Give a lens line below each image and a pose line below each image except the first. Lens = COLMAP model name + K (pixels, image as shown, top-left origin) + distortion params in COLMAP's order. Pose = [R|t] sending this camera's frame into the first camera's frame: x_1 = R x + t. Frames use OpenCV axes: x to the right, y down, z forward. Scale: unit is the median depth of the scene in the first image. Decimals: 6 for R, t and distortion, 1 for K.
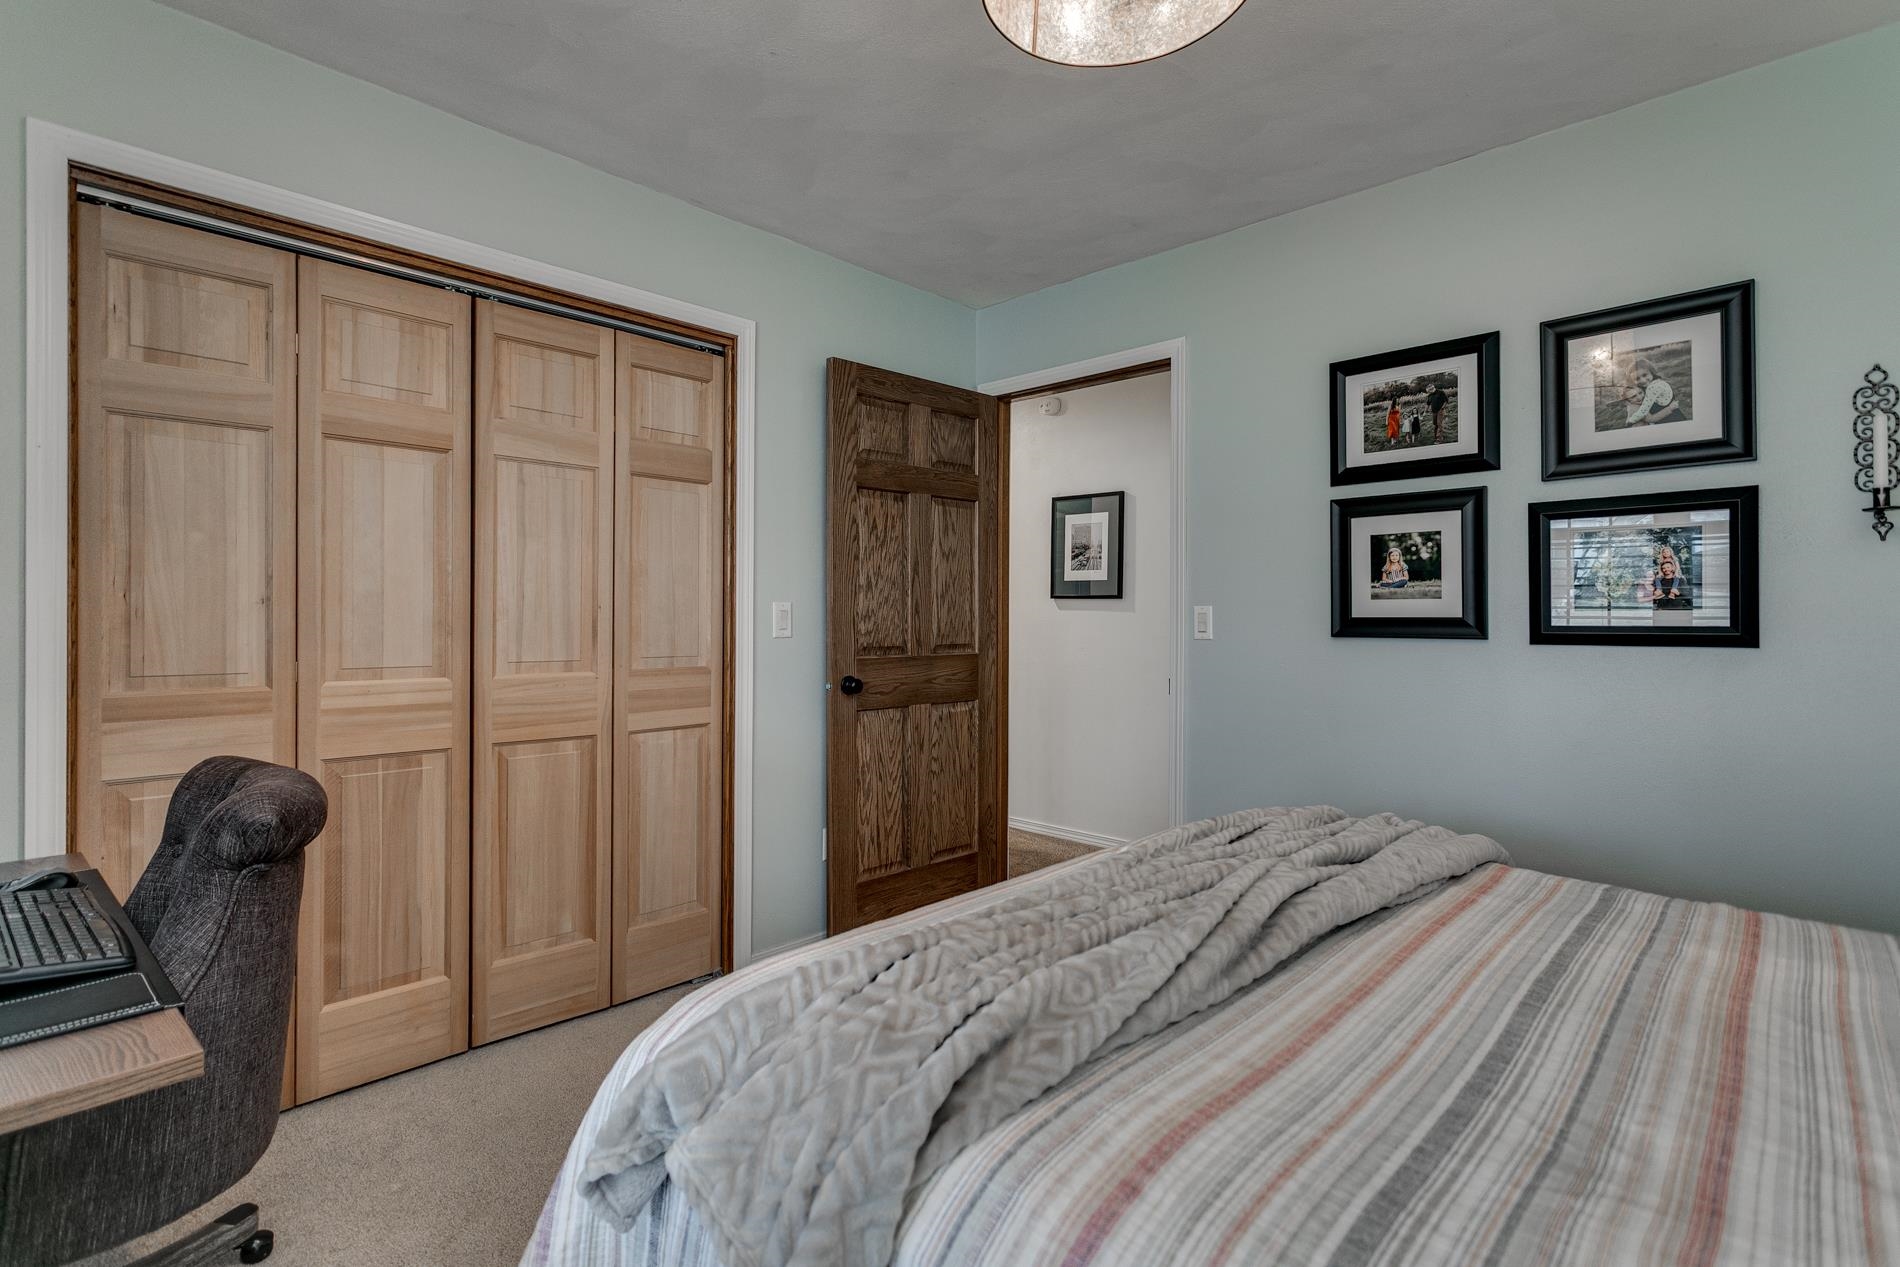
lens RADIAL K [[907.4, 0, 949.2], [0, 907.4, 630.4], [0, 0, 1]] dist [0.000056, 0.000010]
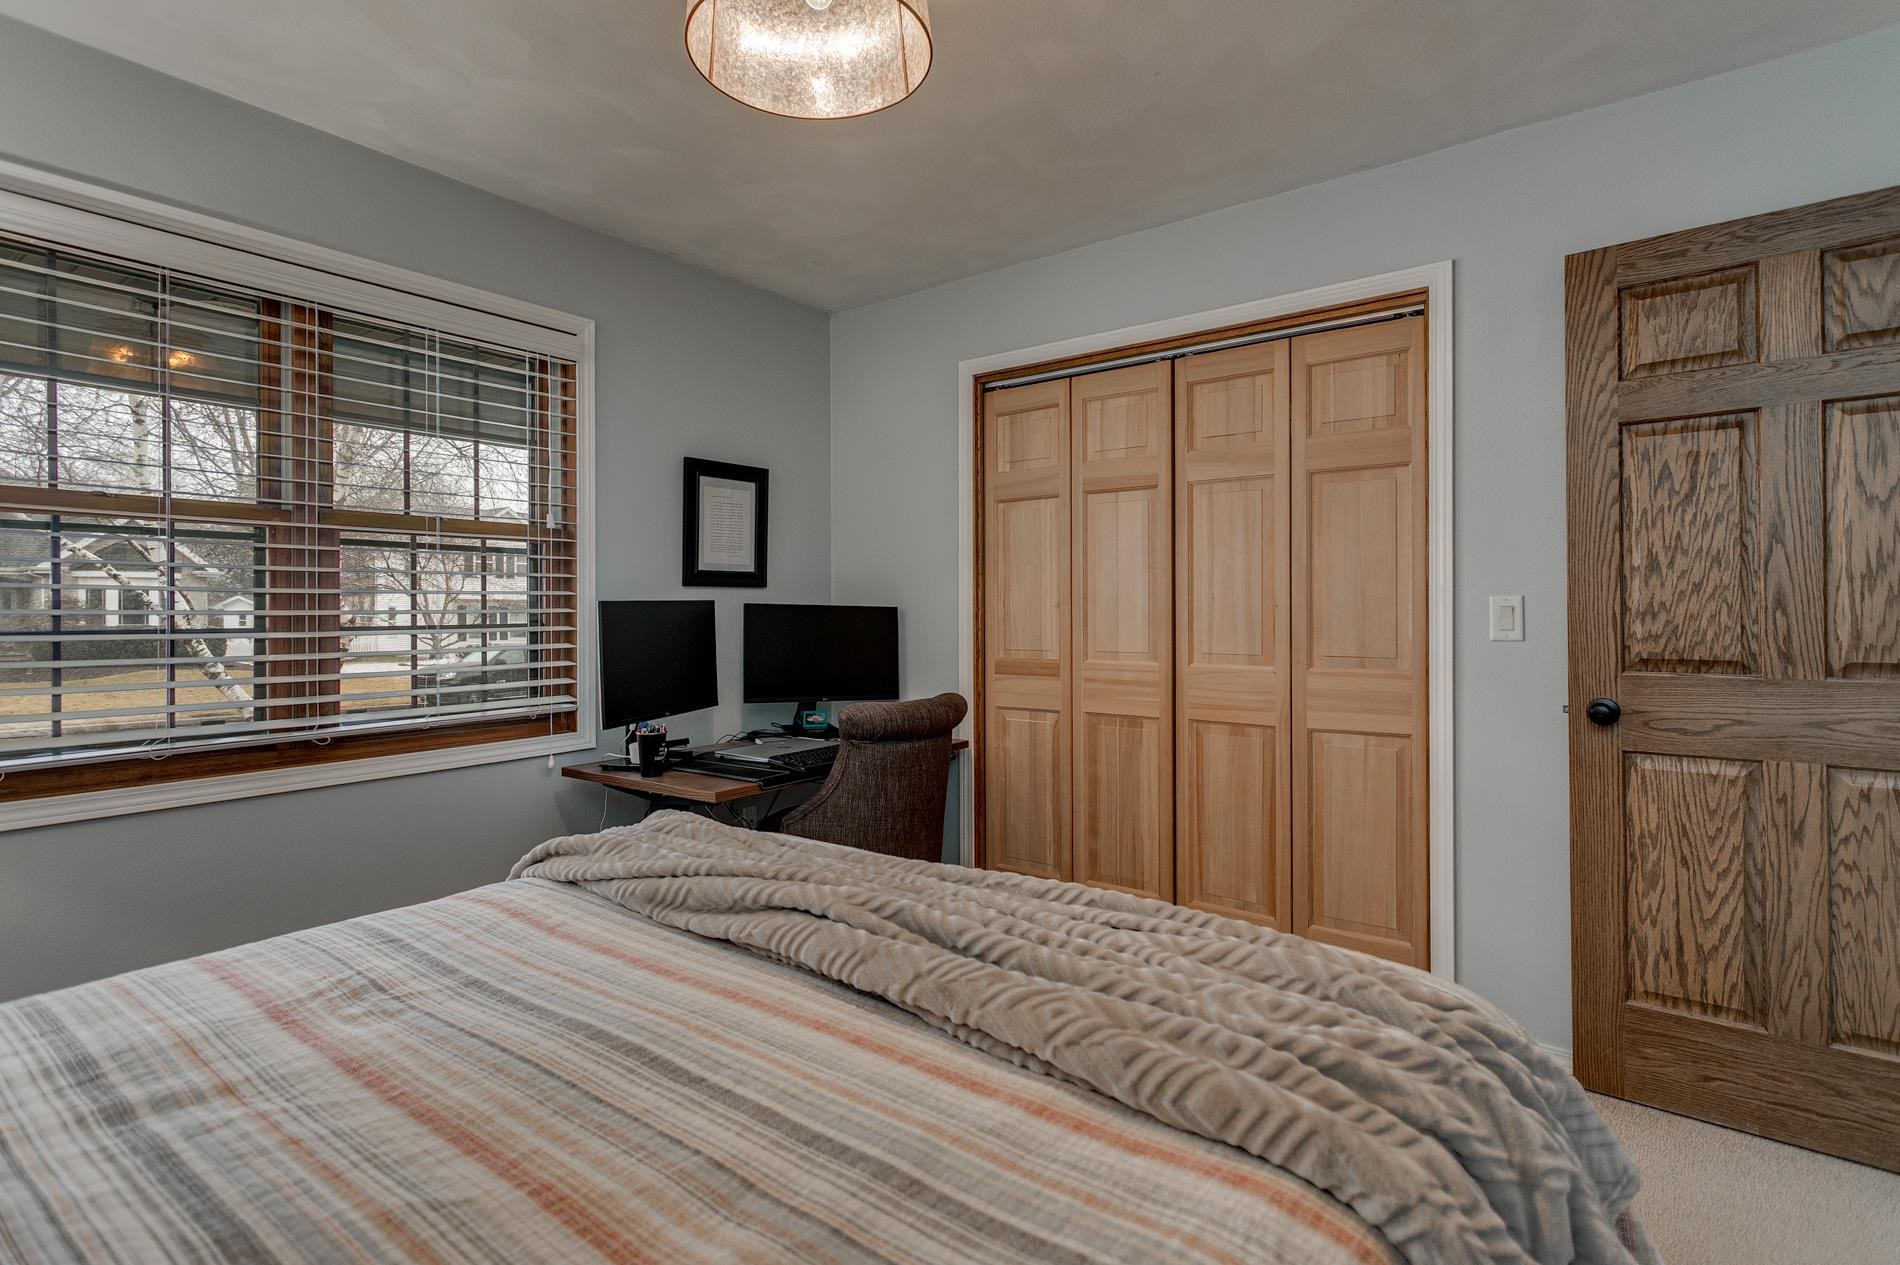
lens RADIAL K [[930.0, 0, 949.4], [0, 930.0, 616.3], [0, 0, 1]] dist [0.005730, 0.000212]
pose [[0.115527, -0.000273, -0.993304, 0.700443], [-0.012004, 0.999927, -0.001671, -0.007262], [0.993232, 0.012117, 0.115515, 0.536430]]
